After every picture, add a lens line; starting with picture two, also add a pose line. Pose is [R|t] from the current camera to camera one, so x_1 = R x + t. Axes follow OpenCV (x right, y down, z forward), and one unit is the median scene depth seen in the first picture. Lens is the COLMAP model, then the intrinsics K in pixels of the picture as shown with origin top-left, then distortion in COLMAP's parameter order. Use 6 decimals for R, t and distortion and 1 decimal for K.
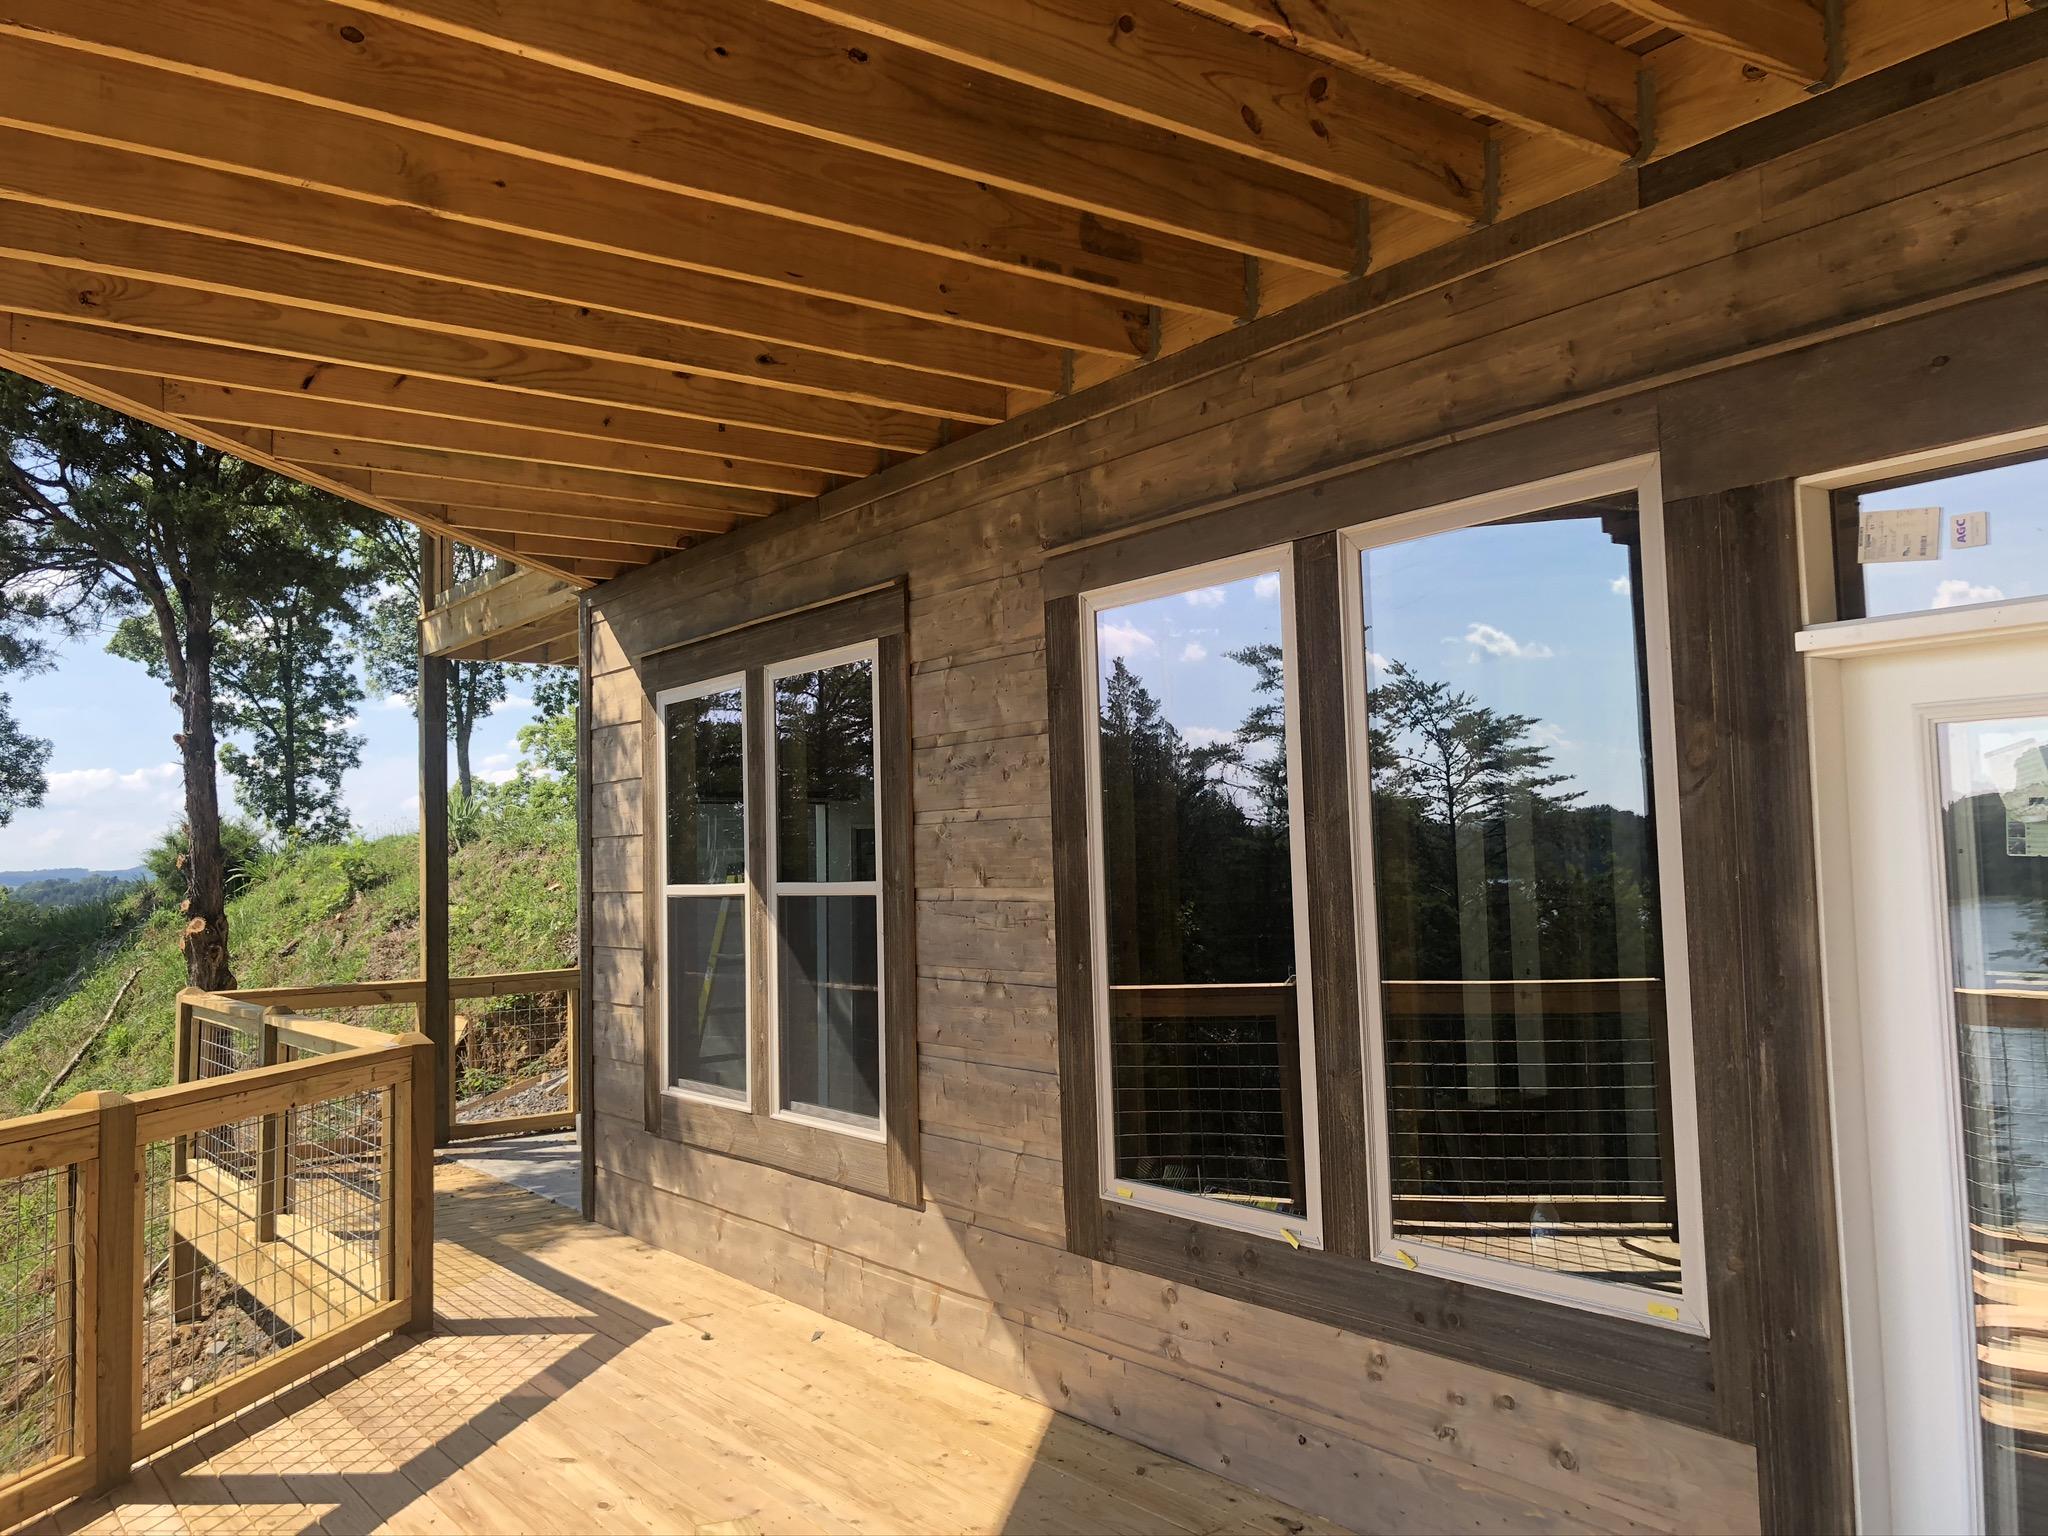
lens RADIAL K [[1657.6, 0, 1015.3], [0, 1657.6, 775.6], [0, 0, 1]] dist [0.021076, -0.017494]
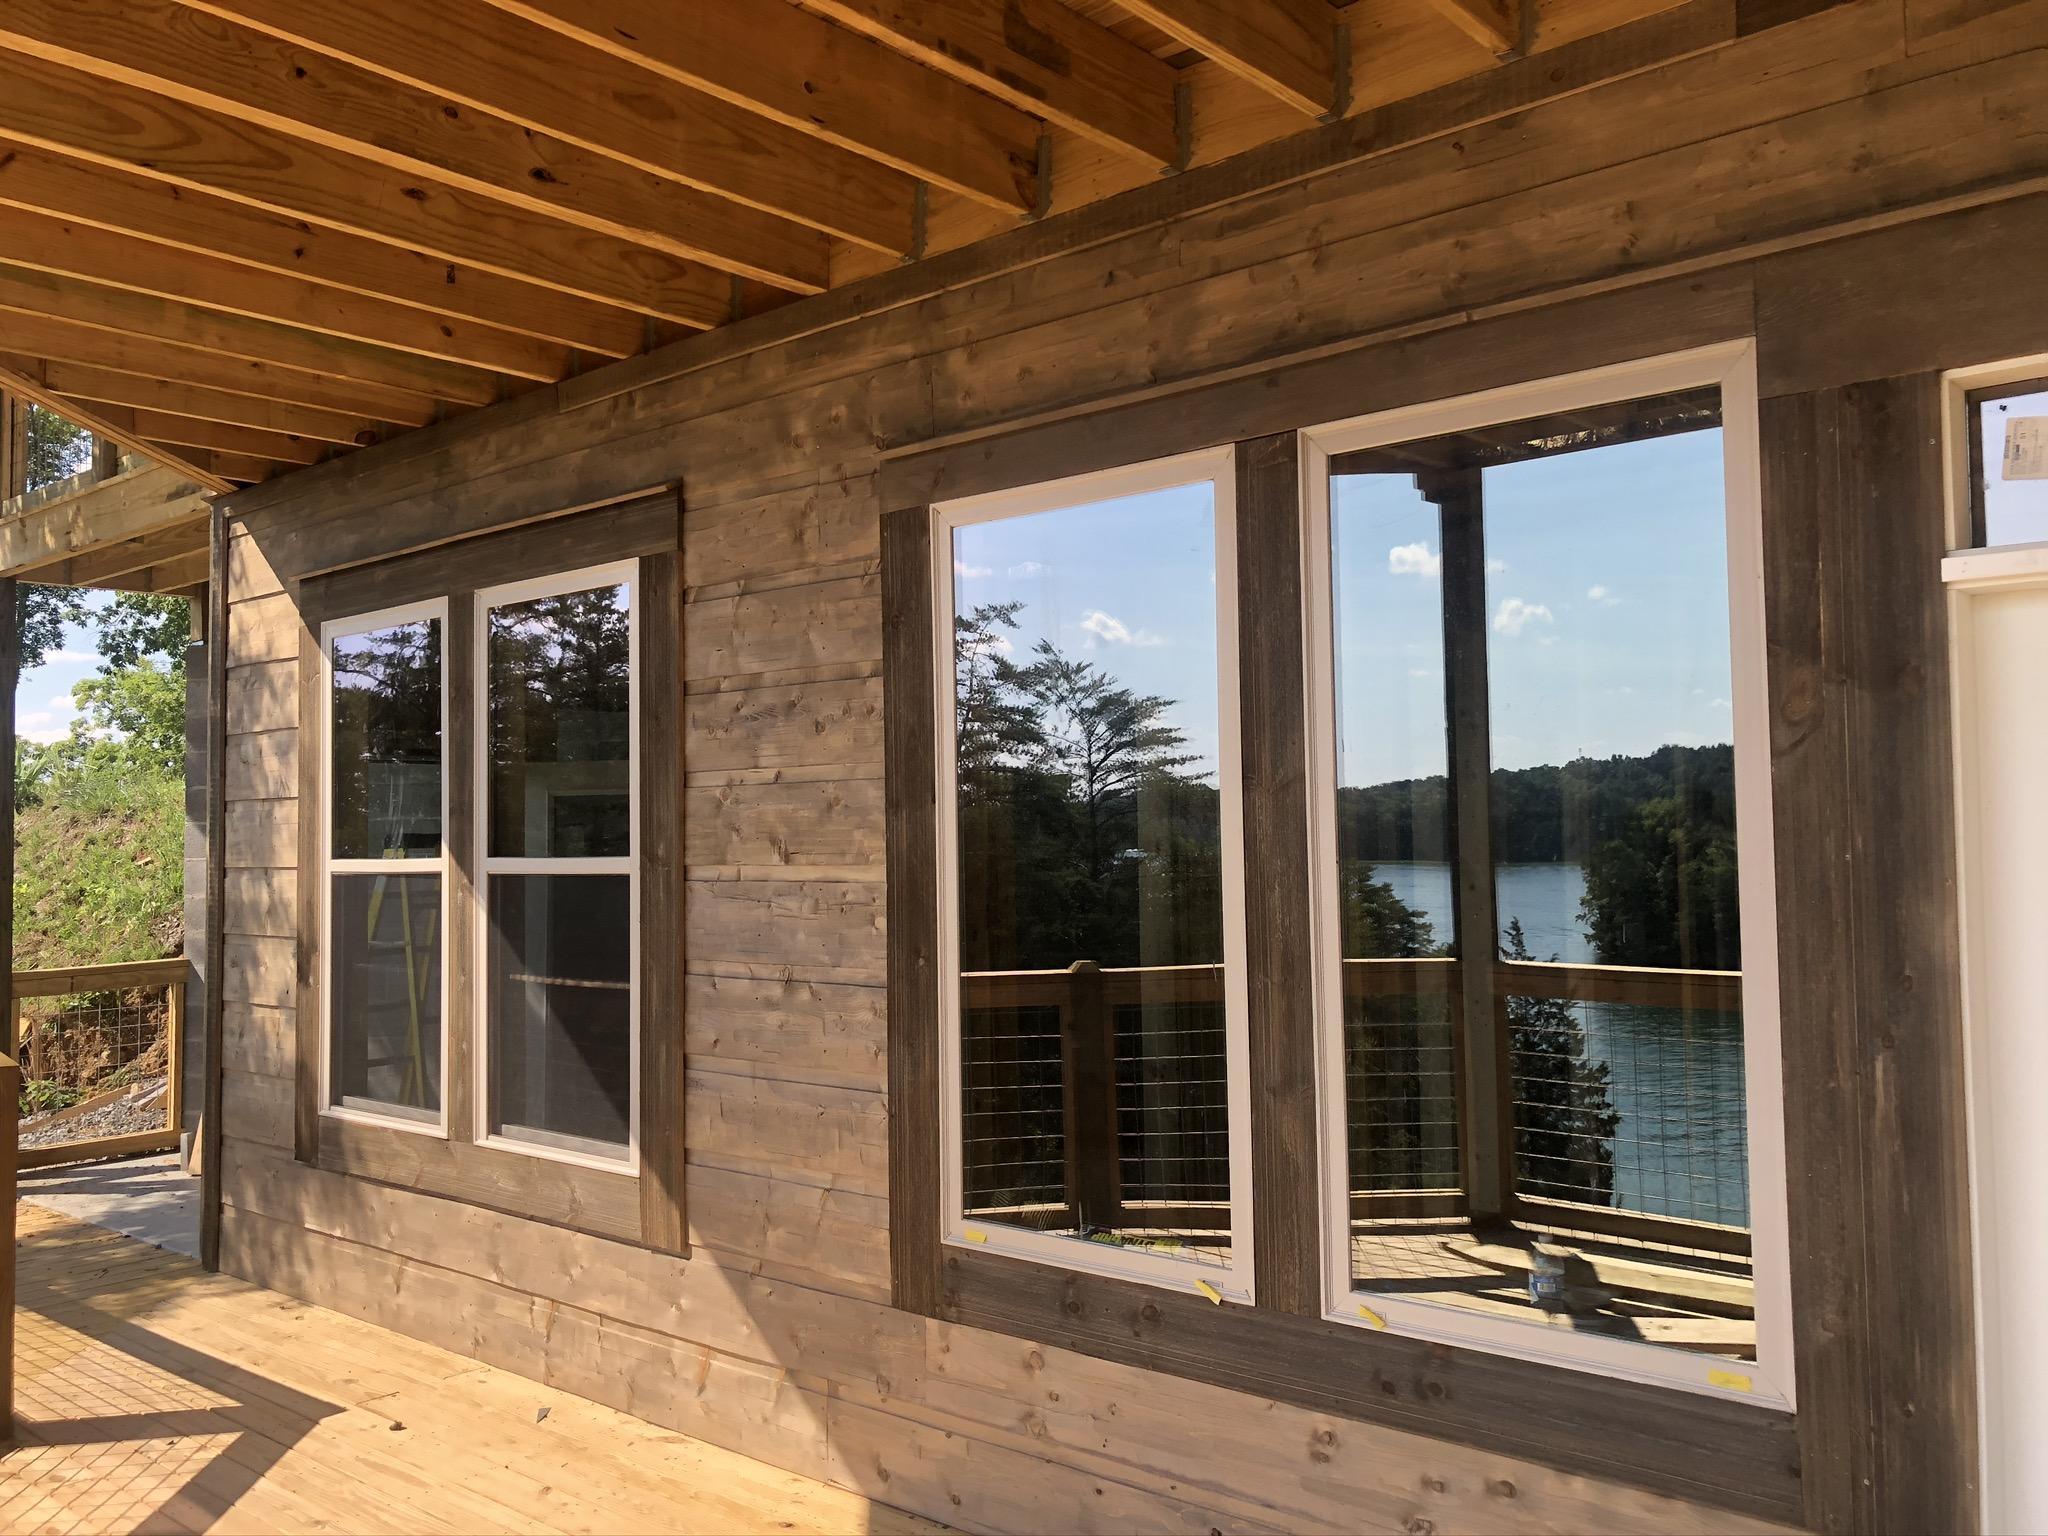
lens RADIAL K [[1657.6, 0, 1035.9], [0, 1657.6, 763.8], [0, 0, 1]] dist [0.021076, -0.017494]
pose [[0.972175, 0.016720, 0.233658, -0.094911], [-0.018543, 0.999812, 0.005607, 0.011555], [-0.233520, -0.009784, 0.972303, 0.184231]]
